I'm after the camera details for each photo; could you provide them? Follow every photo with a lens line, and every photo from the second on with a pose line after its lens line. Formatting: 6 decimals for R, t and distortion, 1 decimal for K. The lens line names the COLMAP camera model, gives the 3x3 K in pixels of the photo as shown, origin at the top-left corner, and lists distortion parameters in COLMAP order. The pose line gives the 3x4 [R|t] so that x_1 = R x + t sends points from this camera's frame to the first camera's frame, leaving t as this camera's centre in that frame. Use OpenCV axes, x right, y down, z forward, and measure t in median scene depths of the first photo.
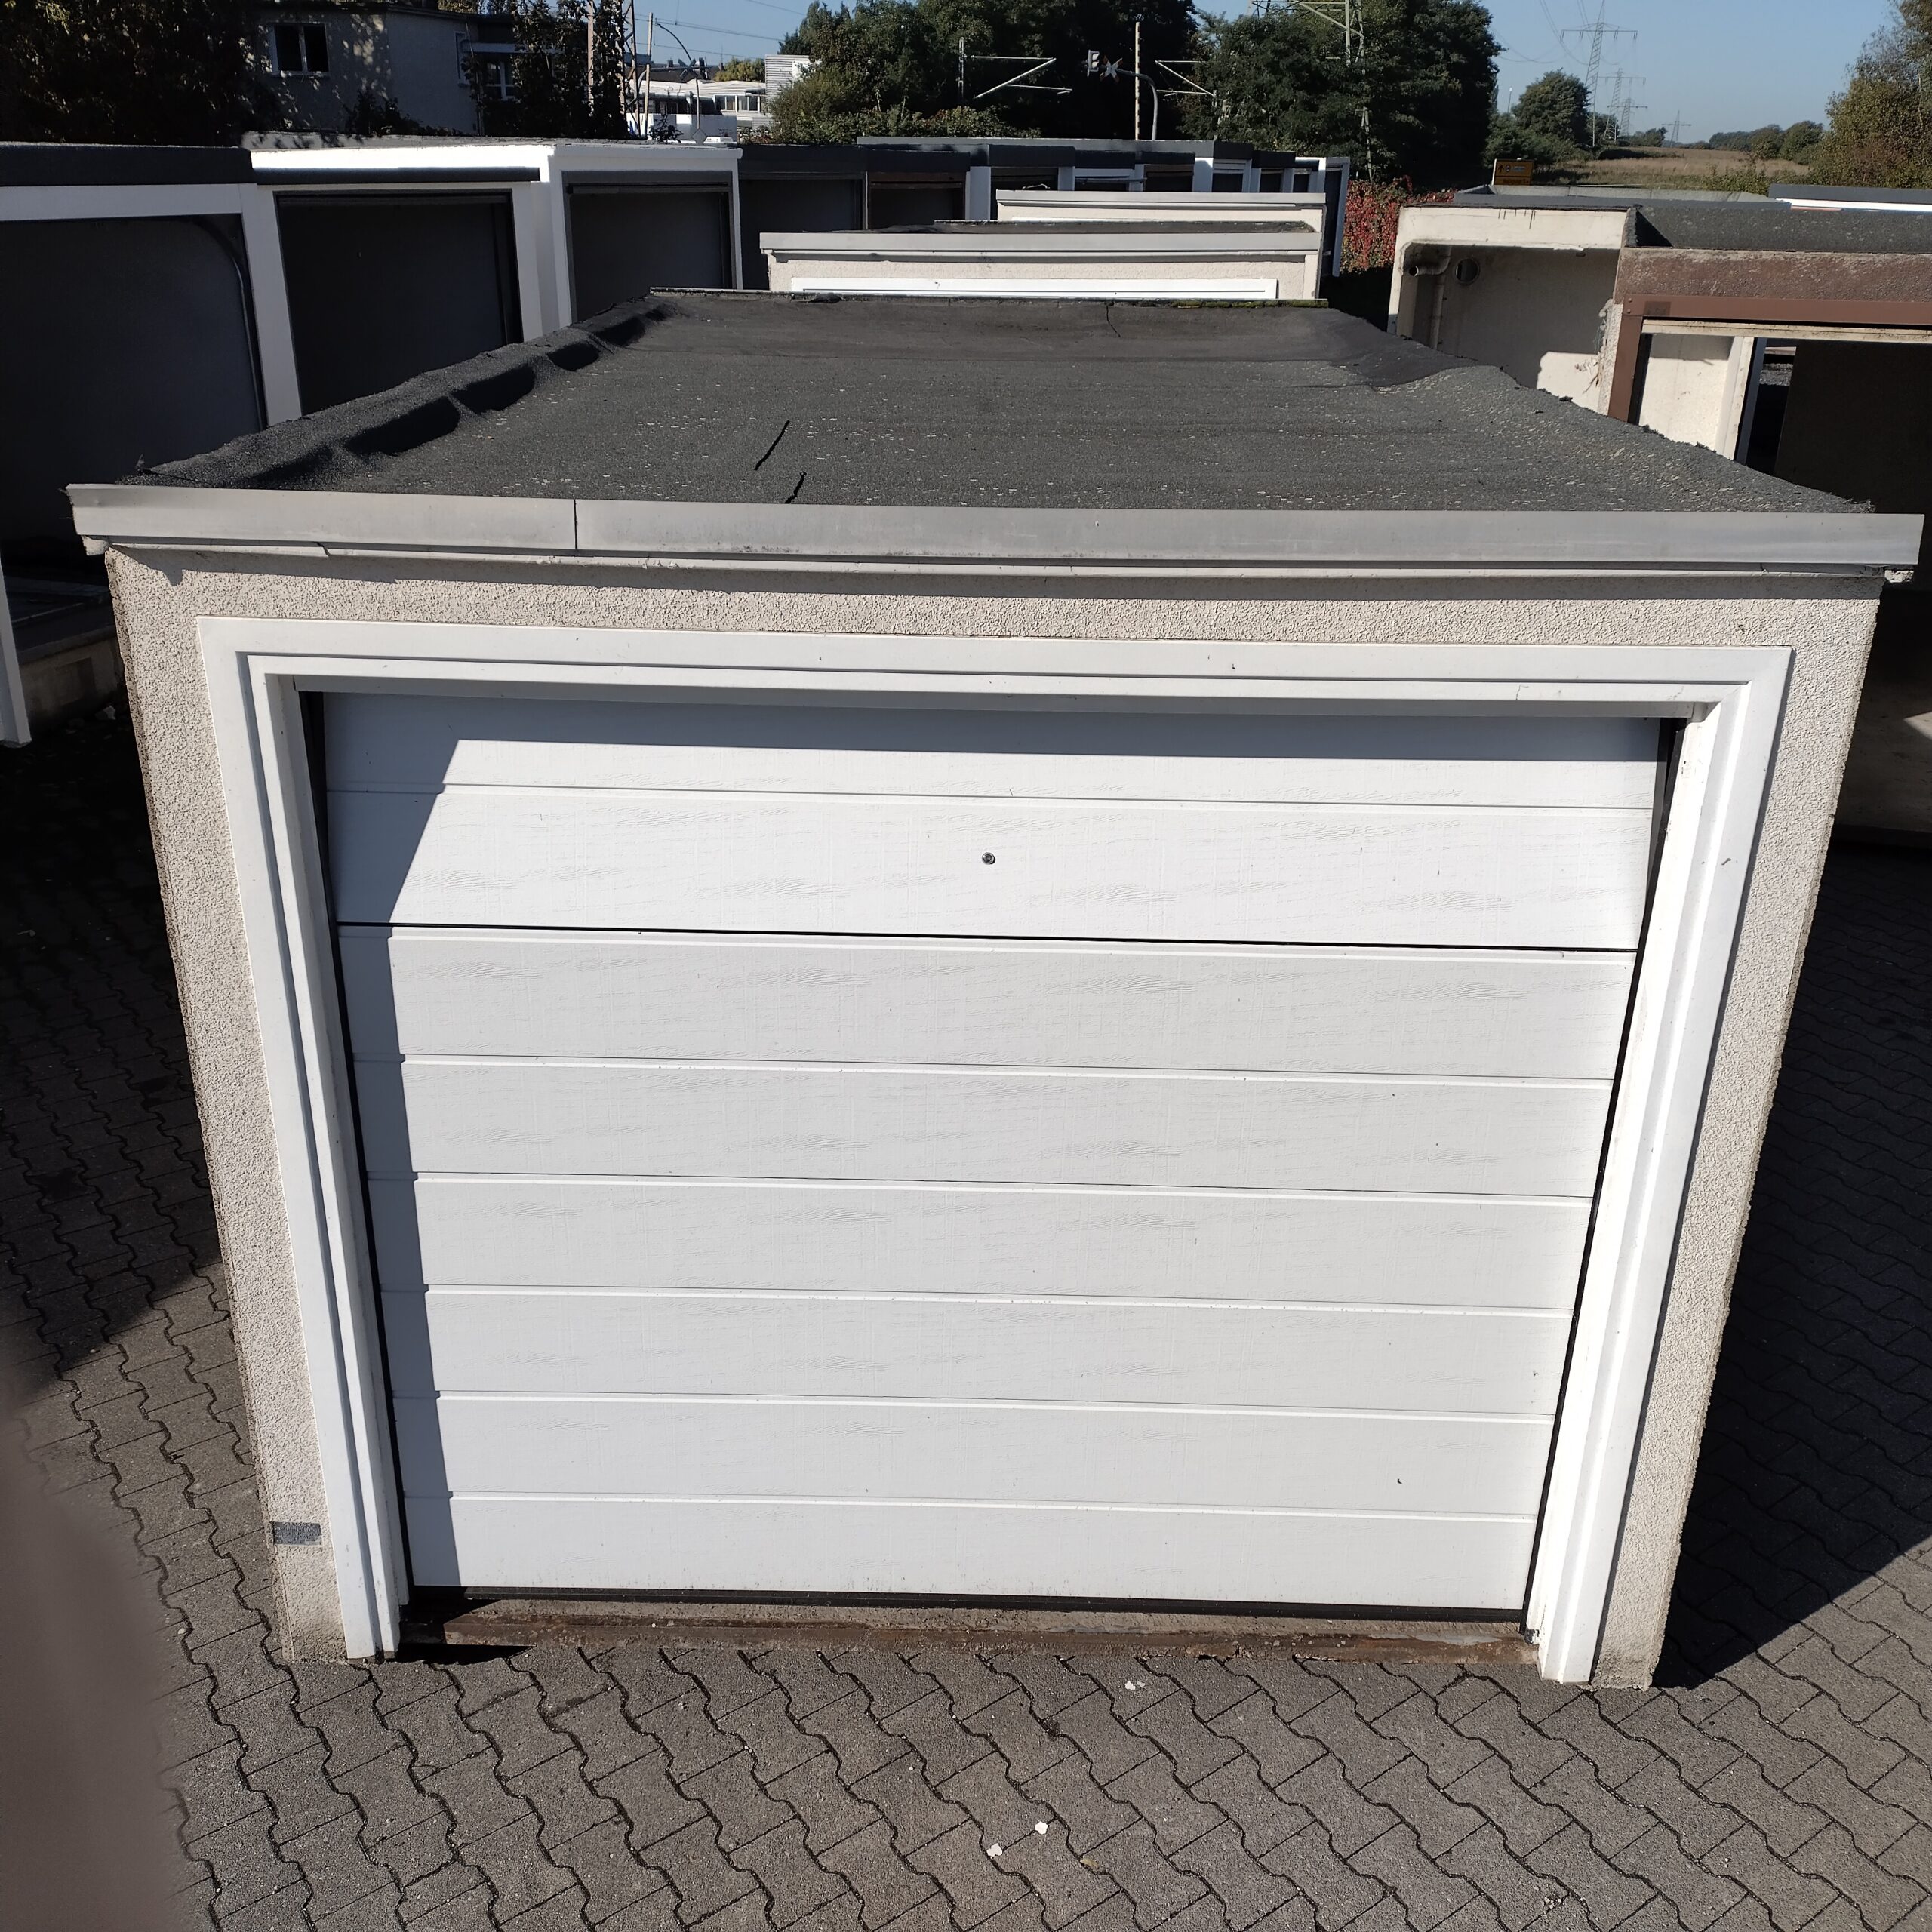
lens RADIAL K [[1910.5, 0, 963.7], [0, 1910.5, 967.7], [0, 0, 1]] dist [0.102551, -0.190121]
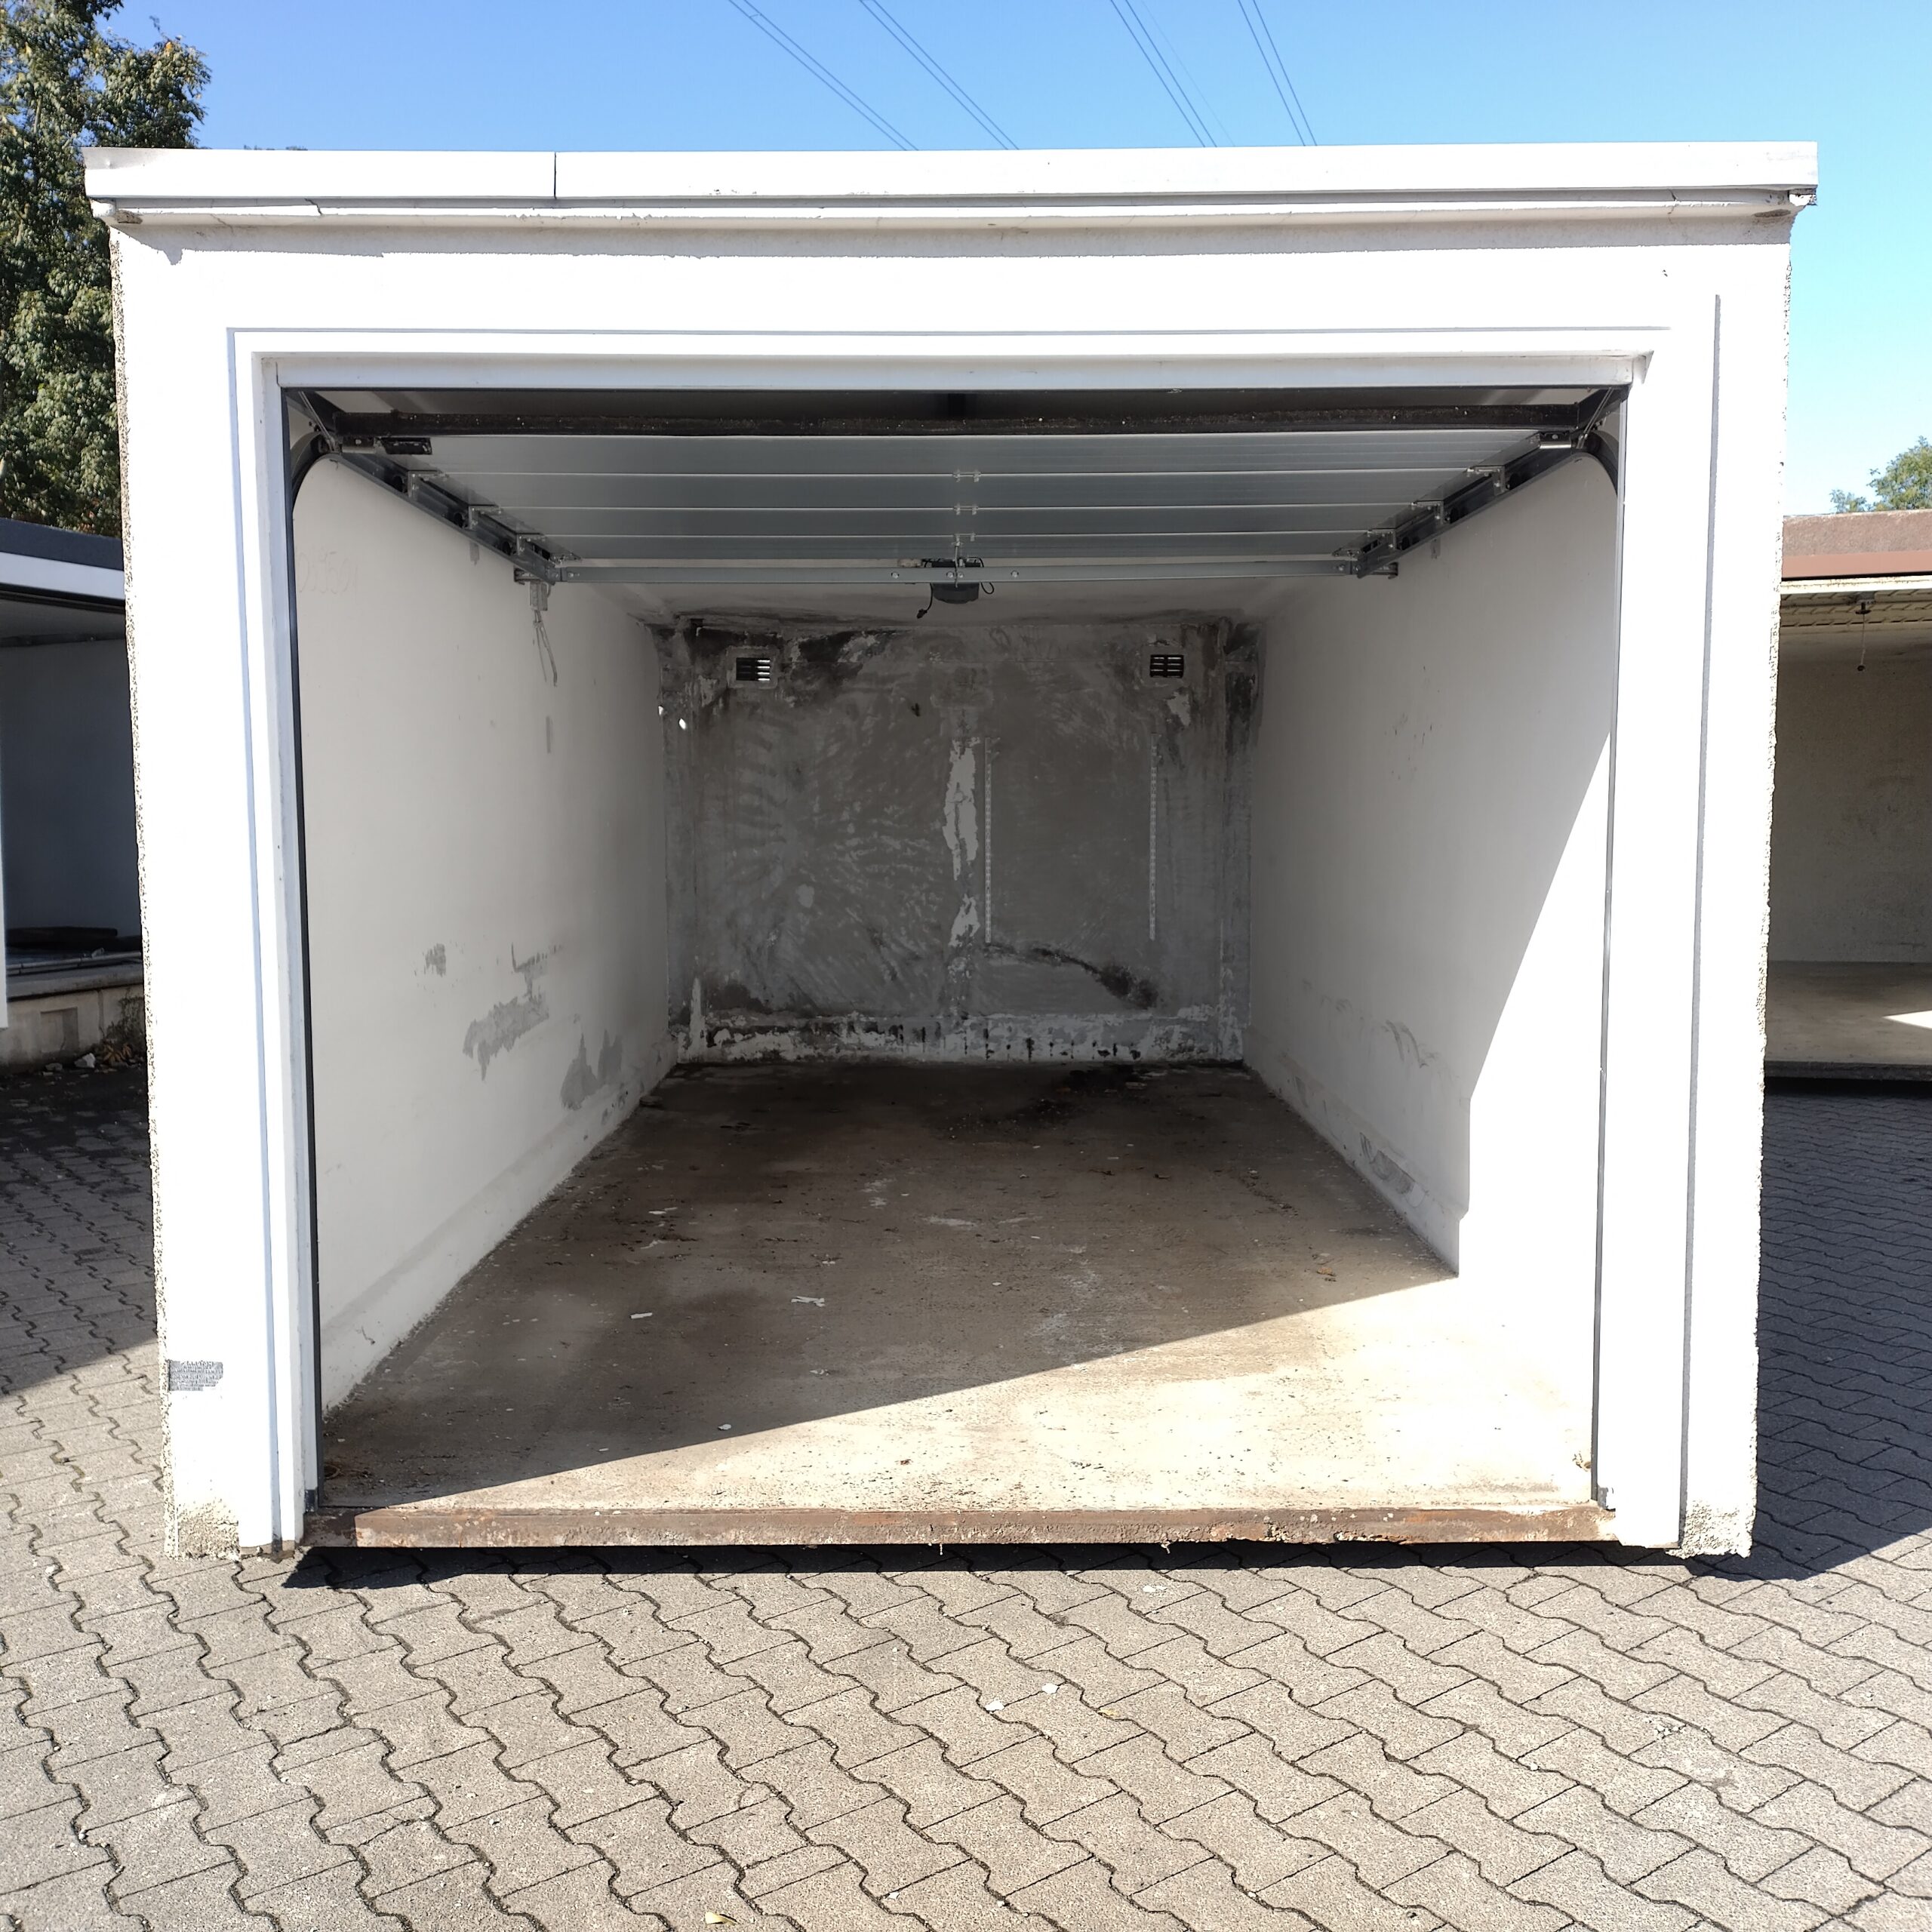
lens RADIAL K [[1914.3, 0, 966.0], [0, 1914.3, 966.0], [0, 0, 1]] dist [0.127031, -0.243435]
pose [[0.999658, -0.024636, 0.008726, 0.004061], [0.026134, 0.946029, -0.323026, 0.411230], [-0.000297, 0.323144, 0.946350, 0.099540]]
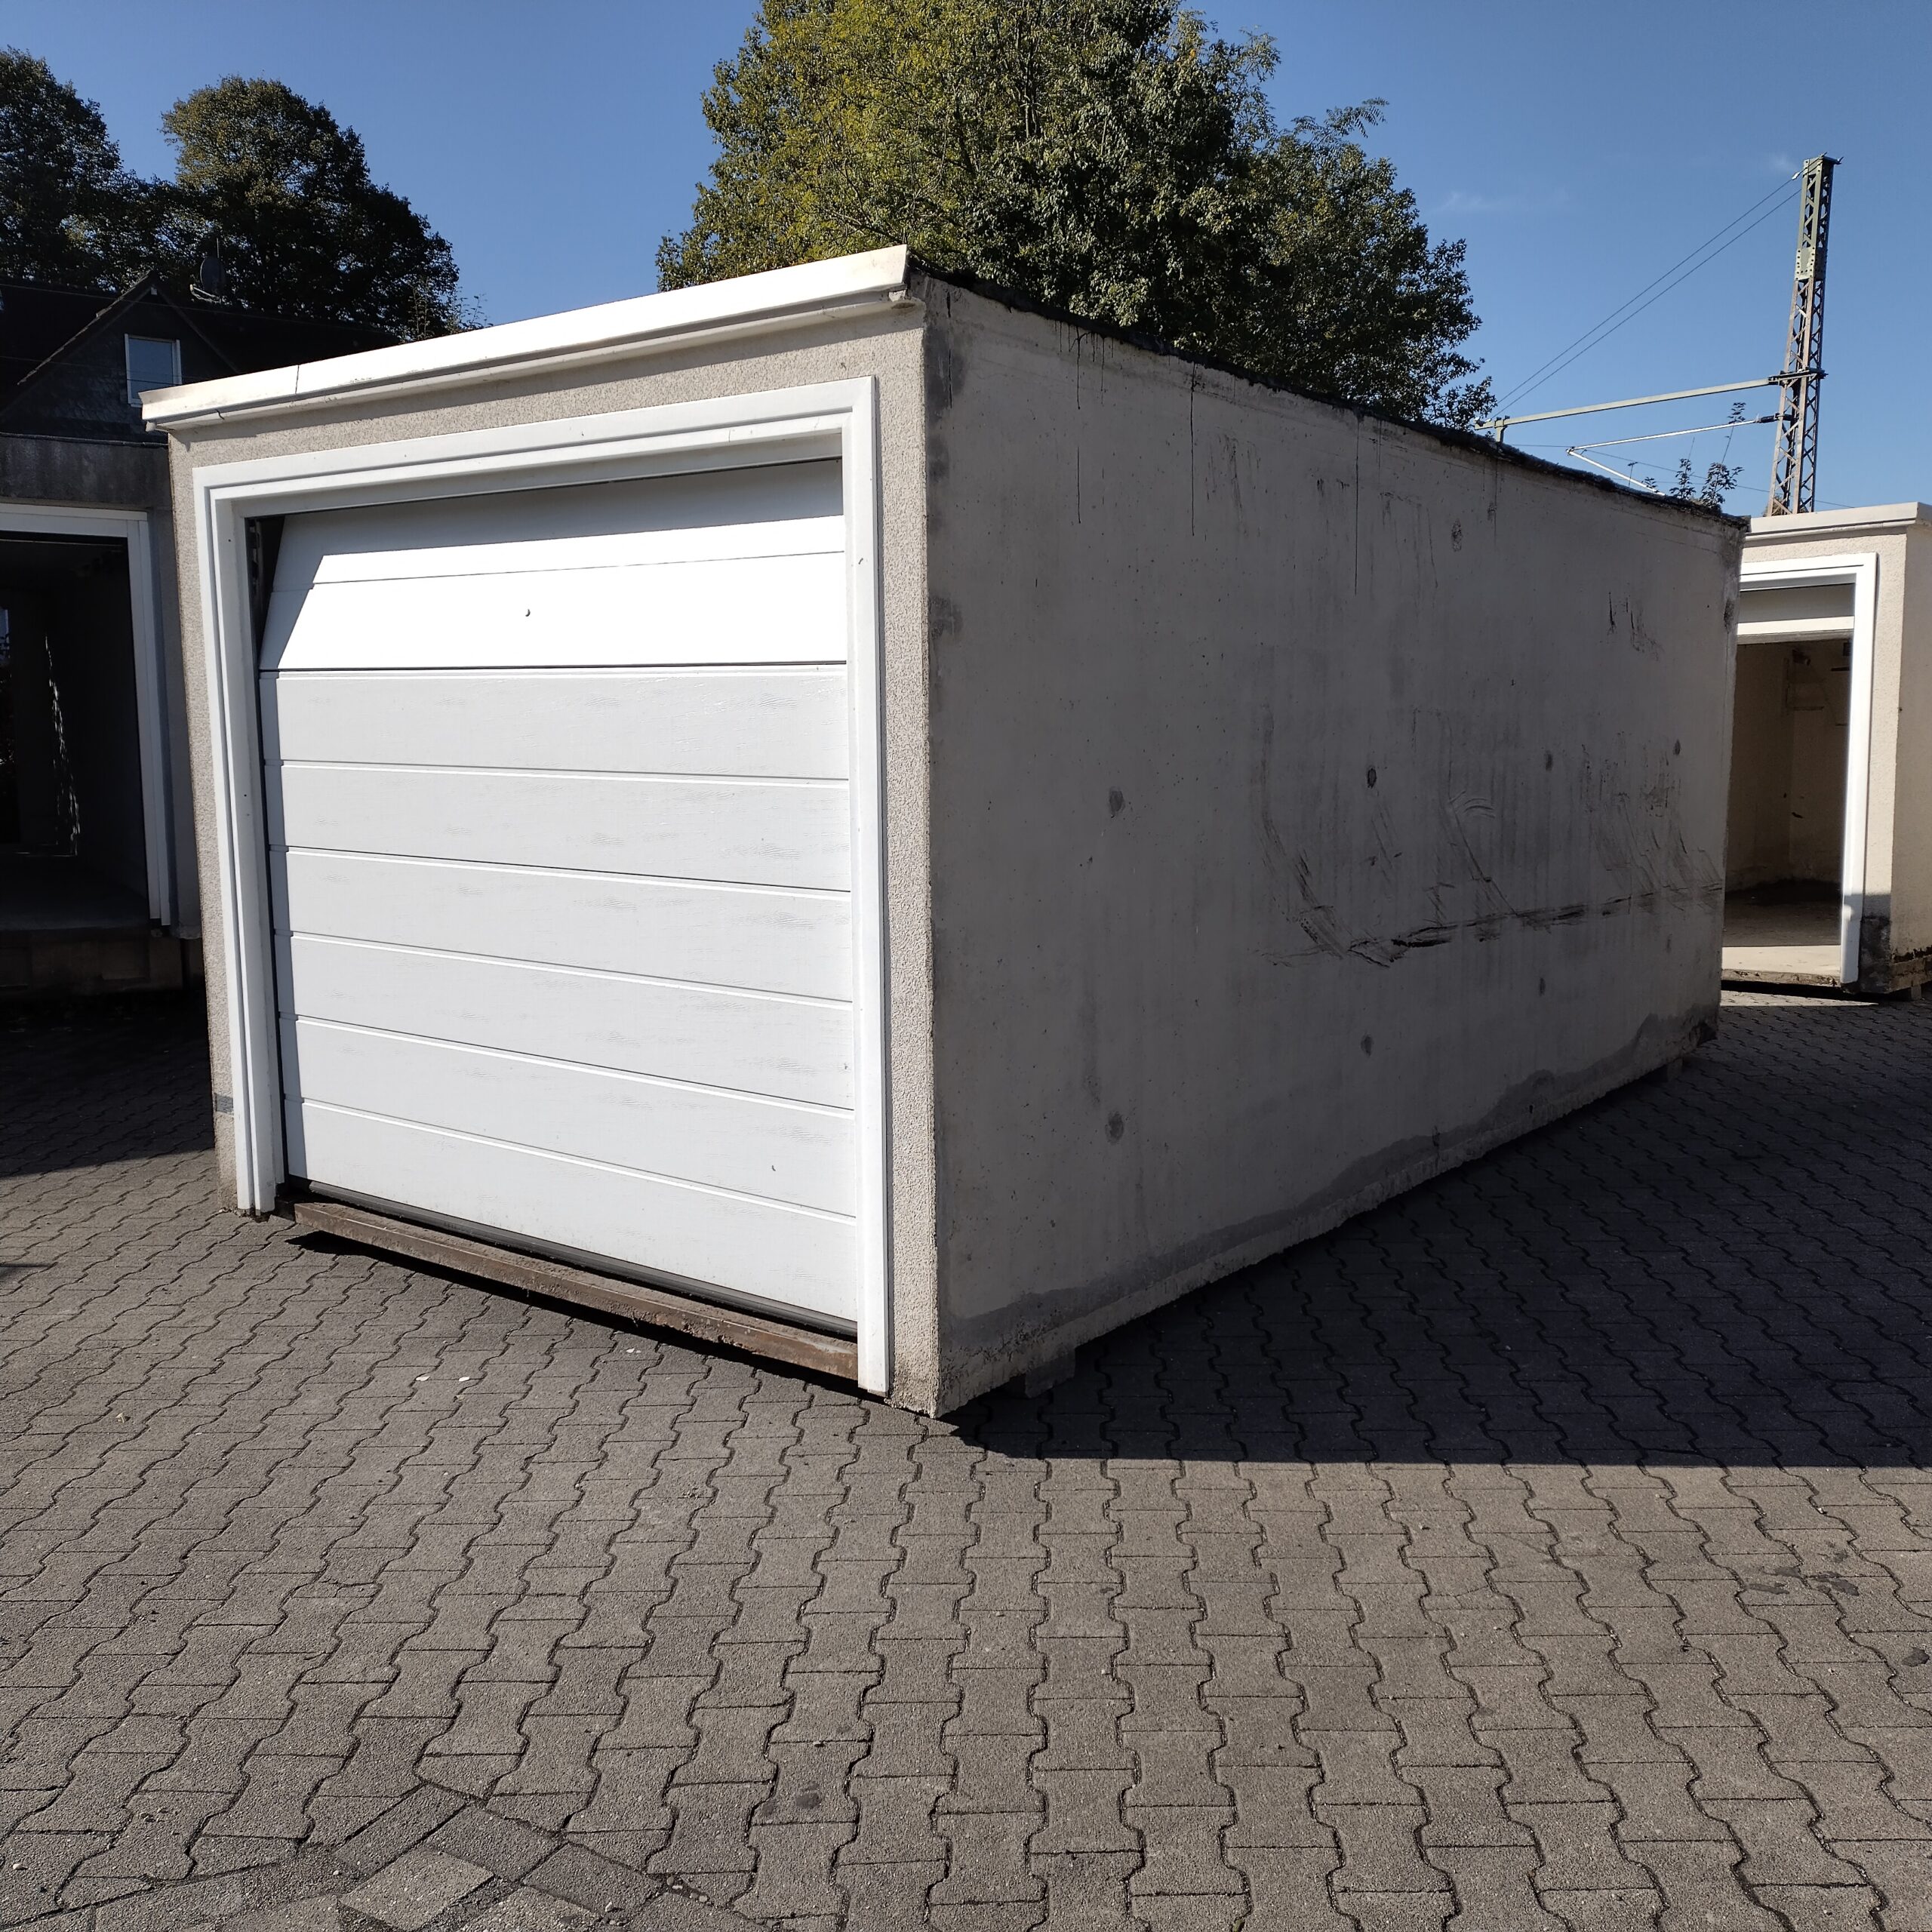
lens RADIAL K [[1910.5, 0, 963.7], [0, 1910.5, 967.7], [0, 0, 1]] dist [0.102551, -0.190121]
pose [[0.787468, 0.061964, -0.613233, 1.027244], [-0.231959, 0.951582, -0.201712, 0.360927], [0.571042, 0.301086, 0.763713, 0.146978]]
